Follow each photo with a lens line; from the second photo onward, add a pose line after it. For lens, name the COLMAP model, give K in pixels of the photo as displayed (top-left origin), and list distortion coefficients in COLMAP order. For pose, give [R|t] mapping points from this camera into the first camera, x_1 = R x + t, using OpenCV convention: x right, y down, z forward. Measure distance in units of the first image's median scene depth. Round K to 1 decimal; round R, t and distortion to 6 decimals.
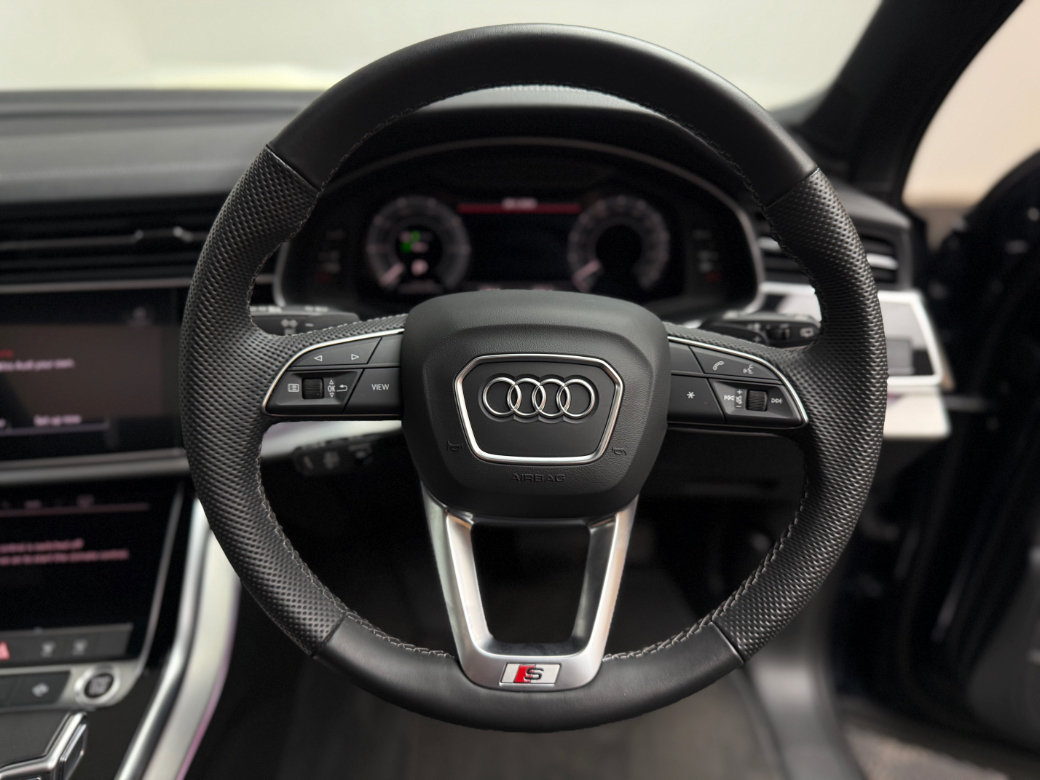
lens RADIAL K [[735.2, 0, 511.9], [0, 735.2, 387.3], [0, 0, 1]] dist [-0.032653, -0.006542]
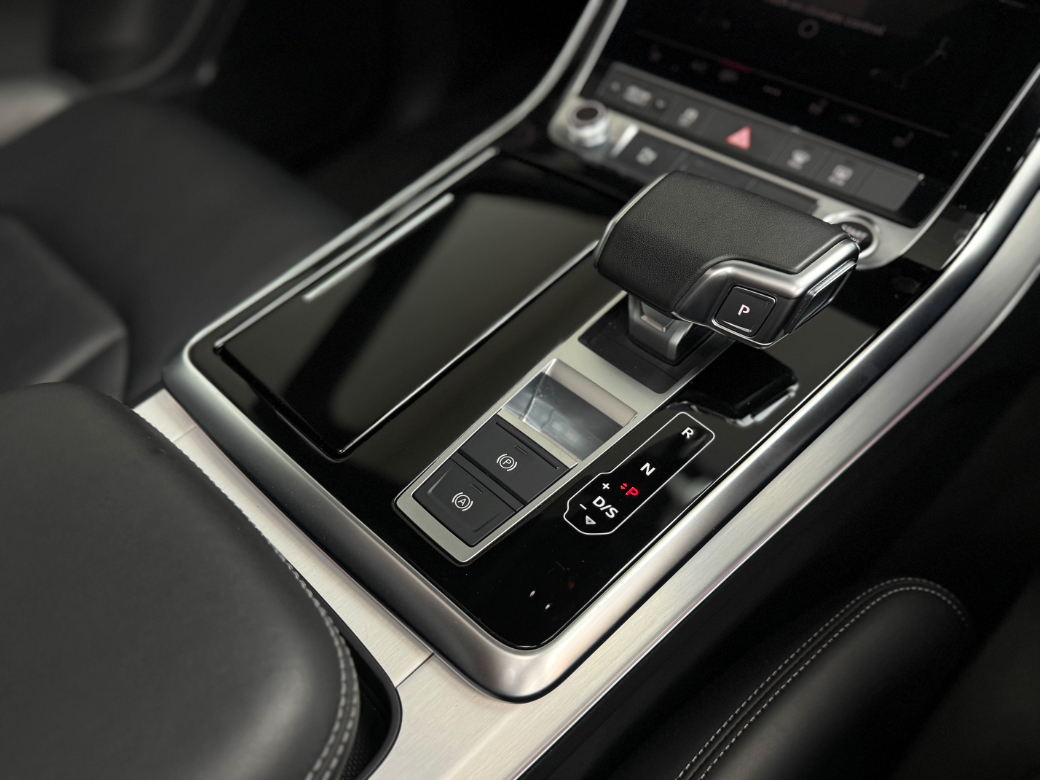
lens RADIAL K [[861.3, 0, 525.4], [0, 861.3, 388.6], [0, 0, 1]] dist [0.006055, -0.008640]
pose [[0.682807, 0.510253, -0.522893, -0.365193], [-0.287947, 0.845721, 0.449270, 0.331323], [0.671463, -0.156199, 0.724389, 0.248046]]
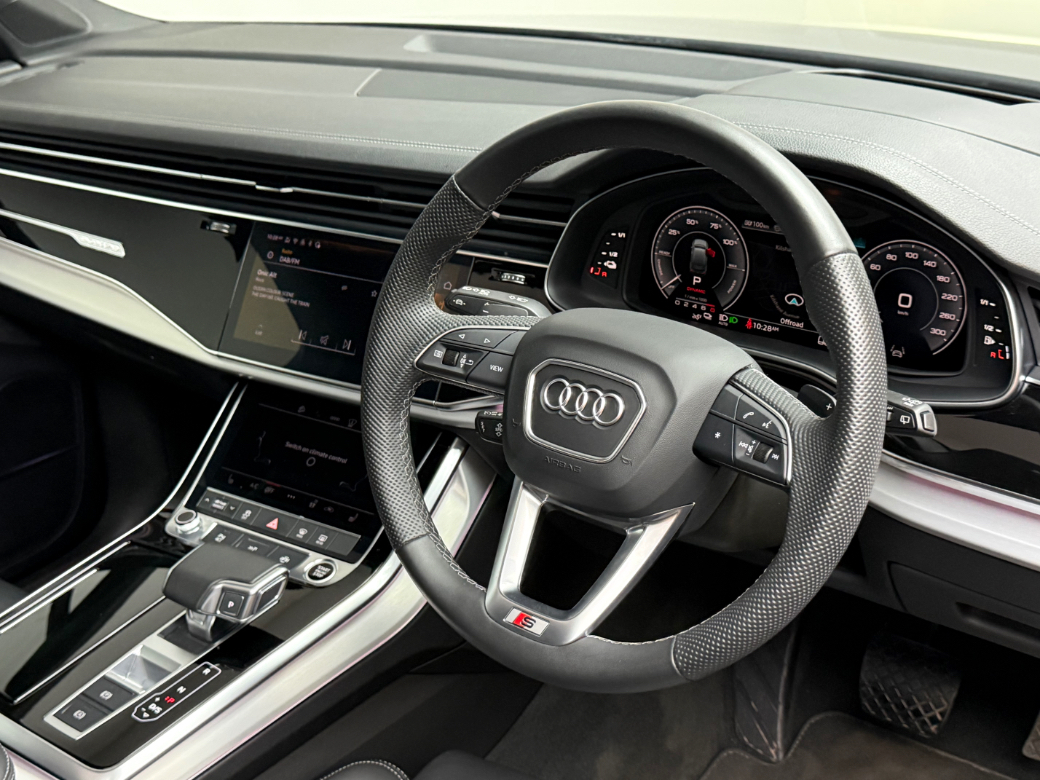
lens RADIAL K [[1280.3, 0, 528.1], [0, 1280.3, 387.4], [0, 0, 1]] dist [0.029459, 0.000000]
pose [[0.780458, 0.215208, -0.587001, 1.144484], [-0.239611, 0.970160, 0.037104, -0.062444], [0.577470, 0.111694, 0.808735, -0.731165]]
